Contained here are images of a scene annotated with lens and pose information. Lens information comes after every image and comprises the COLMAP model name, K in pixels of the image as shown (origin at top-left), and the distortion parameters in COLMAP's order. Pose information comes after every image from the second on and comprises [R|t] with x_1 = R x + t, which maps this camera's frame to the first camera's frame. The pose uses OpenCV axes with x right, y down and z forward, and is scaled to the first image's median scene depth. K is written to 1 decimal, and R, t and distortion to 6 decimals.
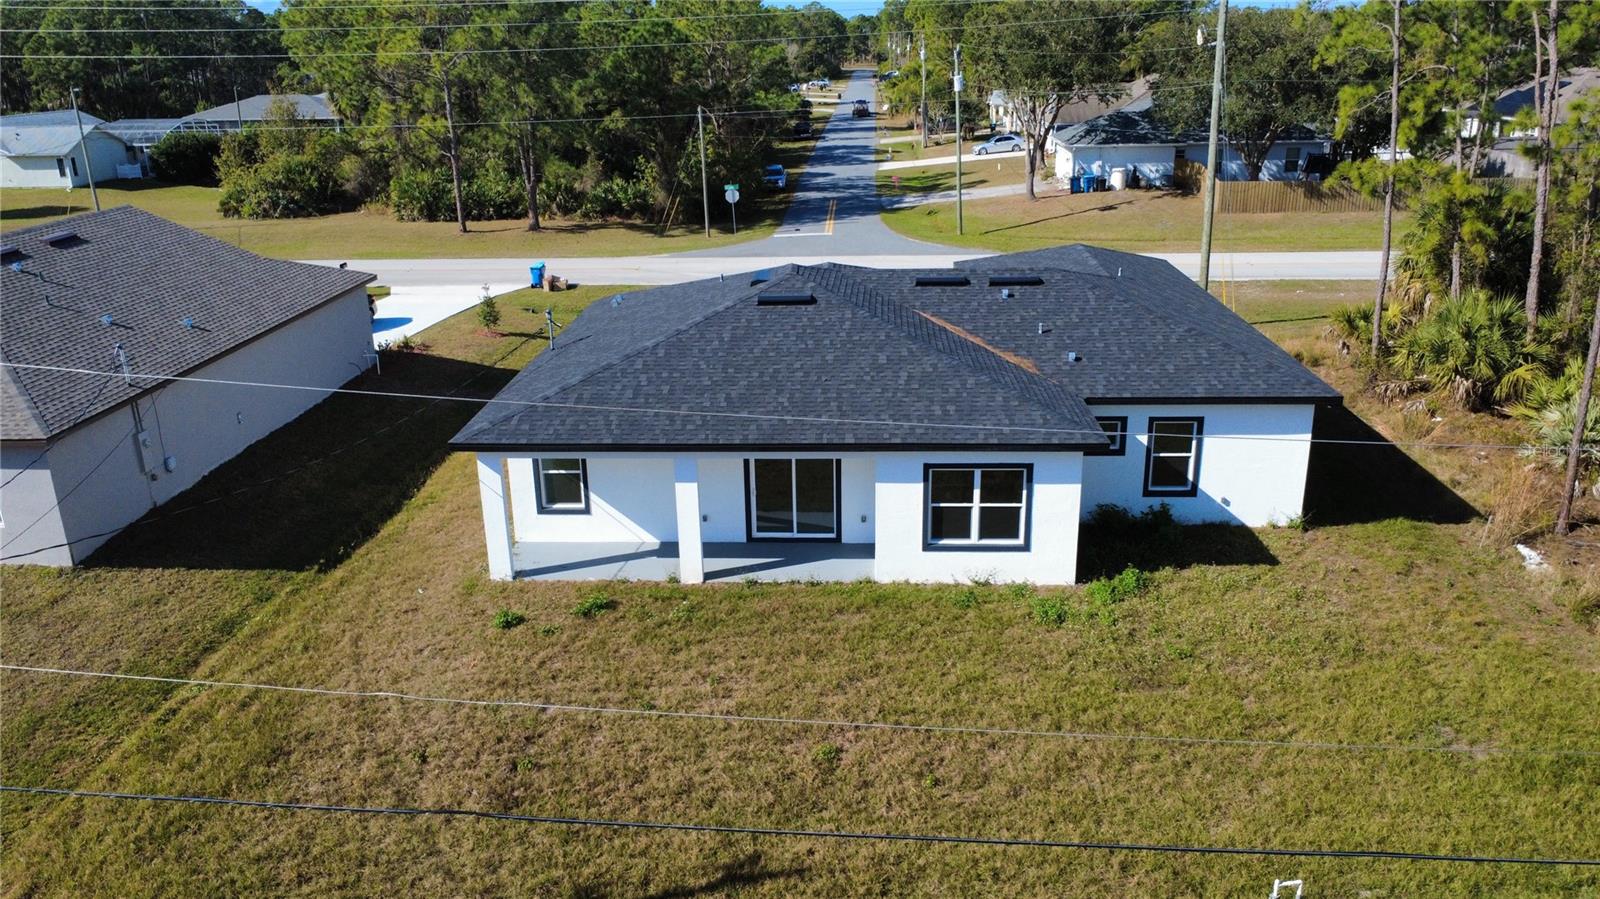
lens RADIAL K [[1208.2, 0, 800.8], [0, 1208.2, 447.3], [0, 0, 1]] dist [0.002657, -0.000766]
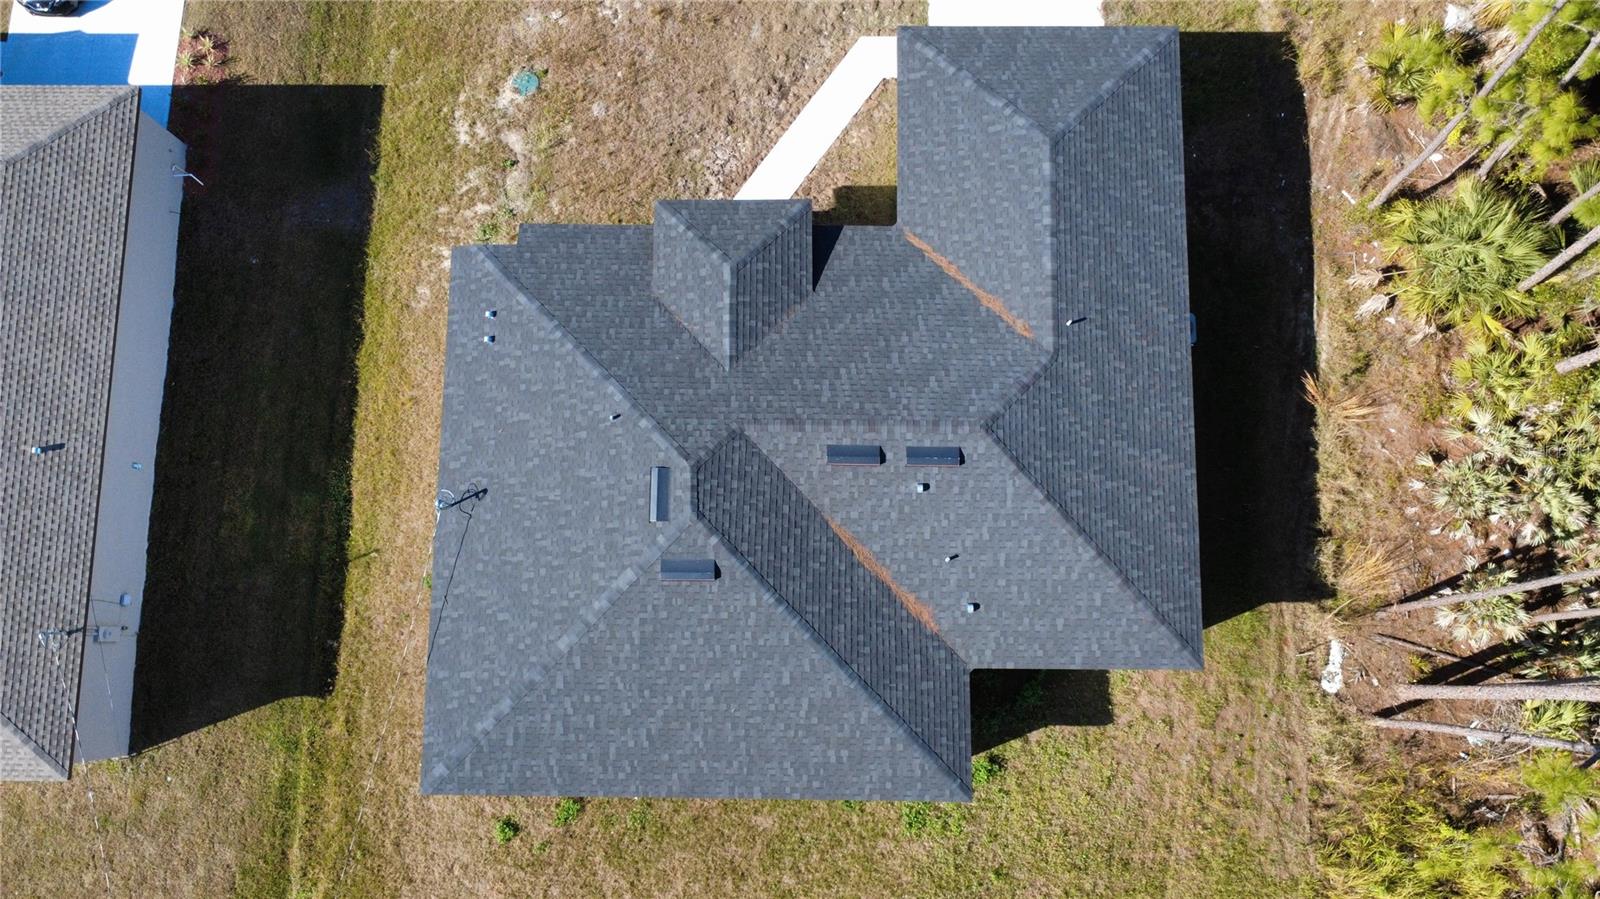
lens RADIAL K [[1208.2, 0, 802.0], [0, 1208.2, 455.6], [0, 0, 1]] dist [0.002657, -0.000766]
pose [[0.999129, -0.041220, 0.006544, 0.083267], [0.013424, 0.465860, 0.884757, -1.122199], [-0.039519, -0.883898, 0.466007, 0.676613]]
